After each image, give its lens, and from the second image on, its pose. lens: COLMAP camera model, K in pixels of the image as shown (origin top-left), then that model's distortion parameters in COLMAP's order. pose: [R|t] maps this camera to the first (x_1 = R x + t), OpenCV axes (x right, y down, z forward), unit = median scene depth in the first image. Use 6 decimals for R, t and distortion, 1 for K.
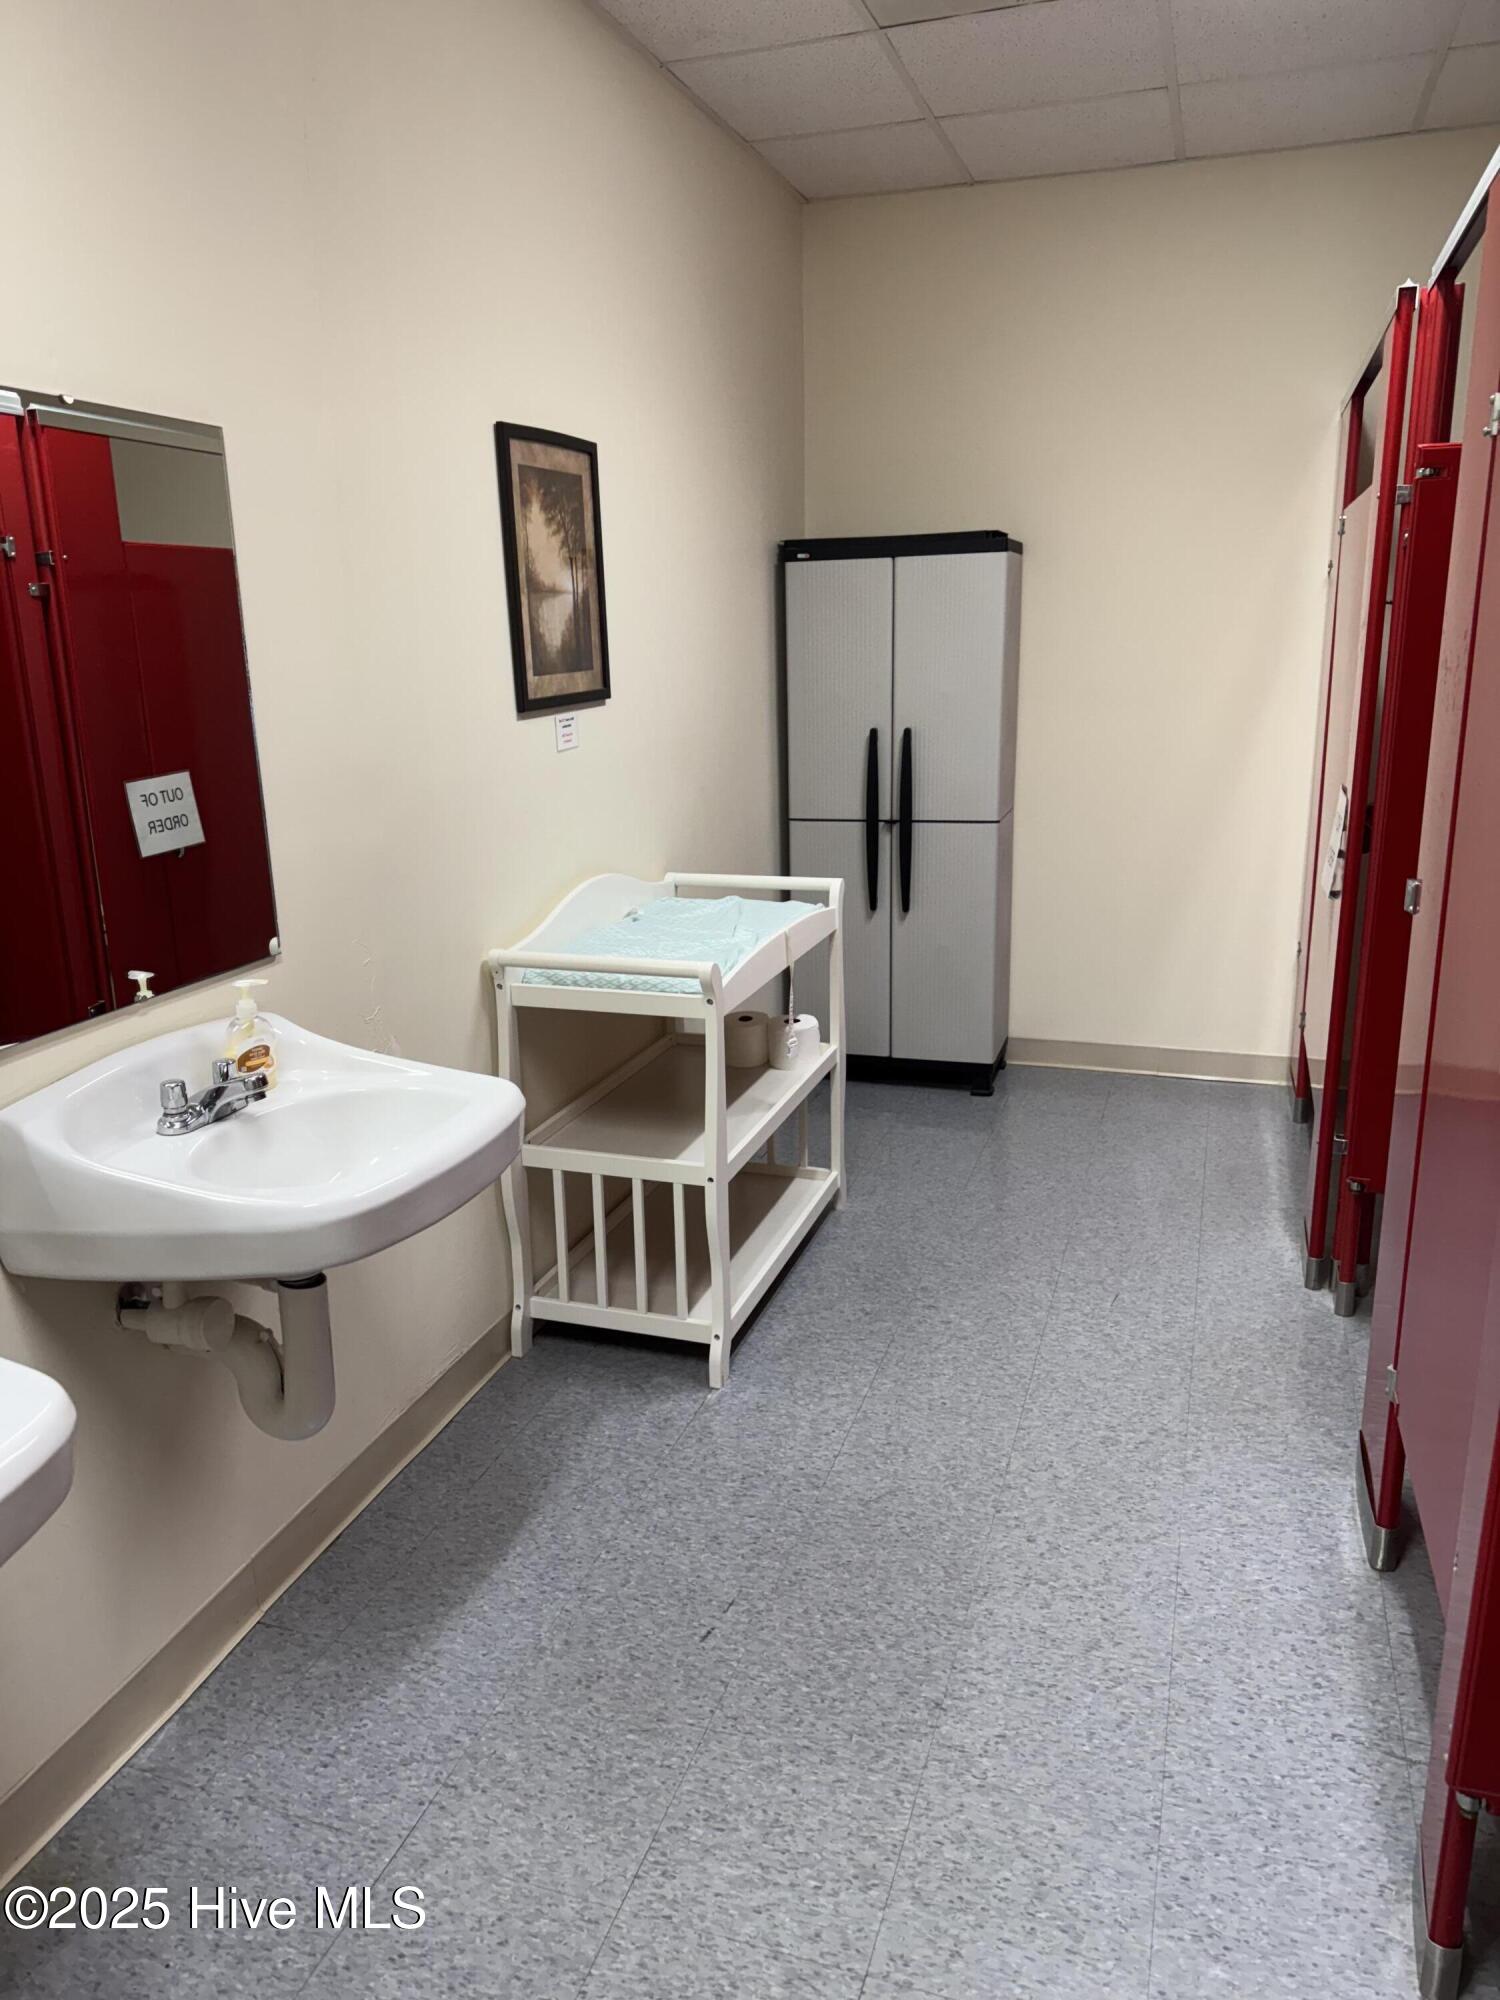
lens RADIAL K [[1421.7, 0, 753.0], [0, 1421.7, 1003.9], [0, 0, 1]] dist [0.062792, -0.063371]
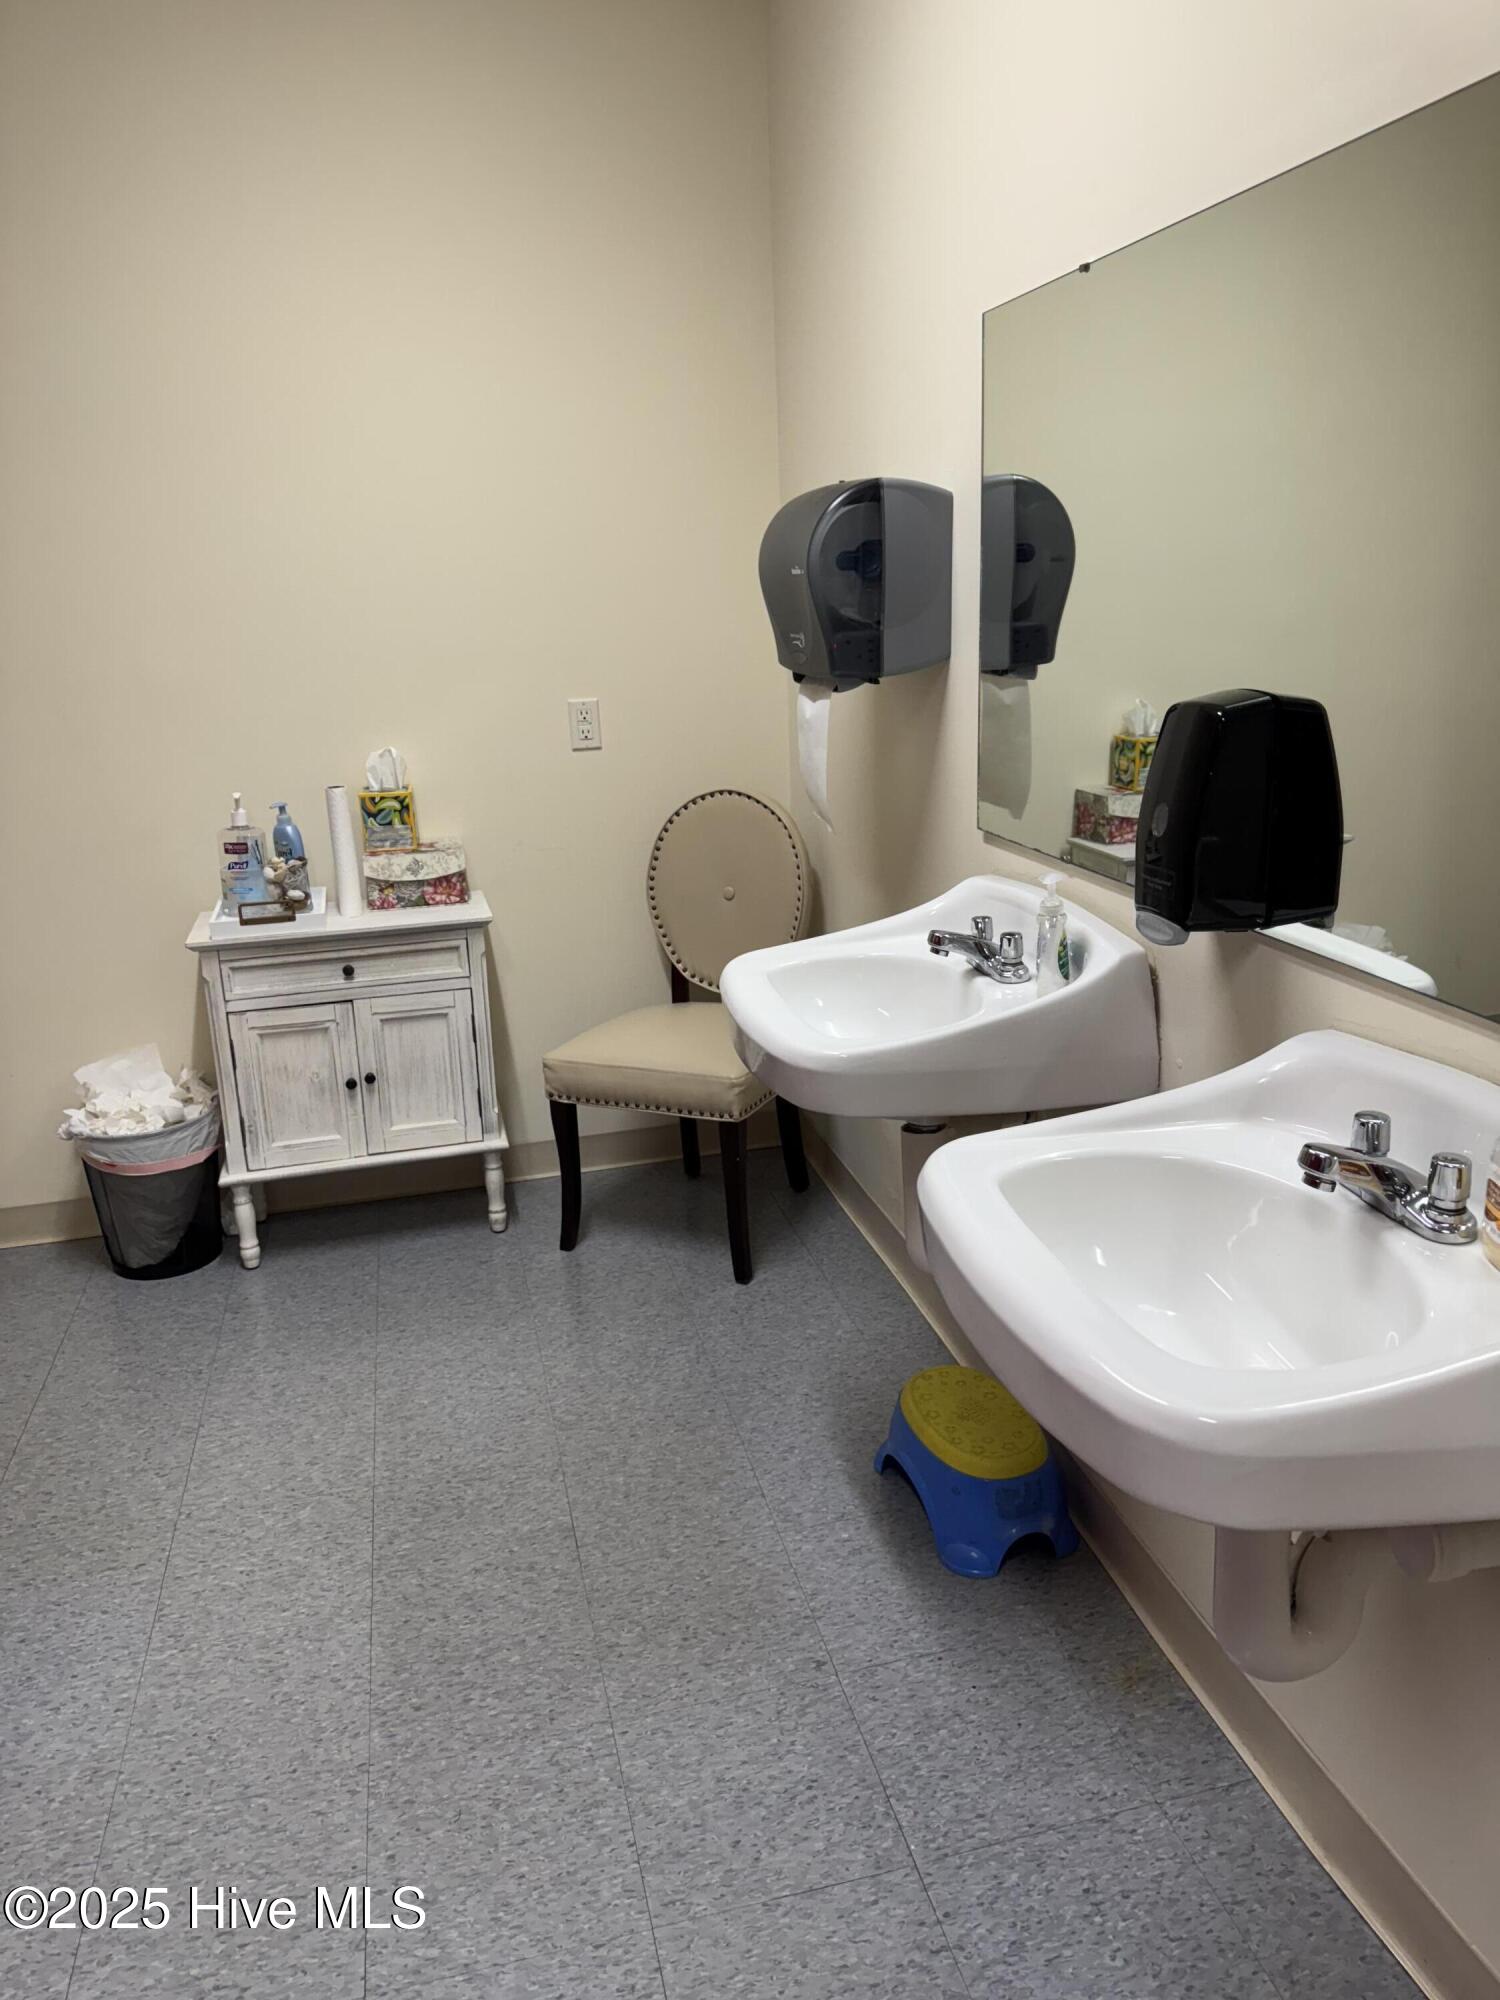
lens RADIAL K [[1421.7, 0, 758.2], [0, 1421.7, 993.9], [0, 0, 1]] dist [0.062792, -0.063371]
pose [[-0.841154, 0.202835, -0.501316, 0.188142], [-0.081409, 0.868941, 0.488174, -0.335316], [0.534633, 0.451441, -0.714401, 1.417950]]
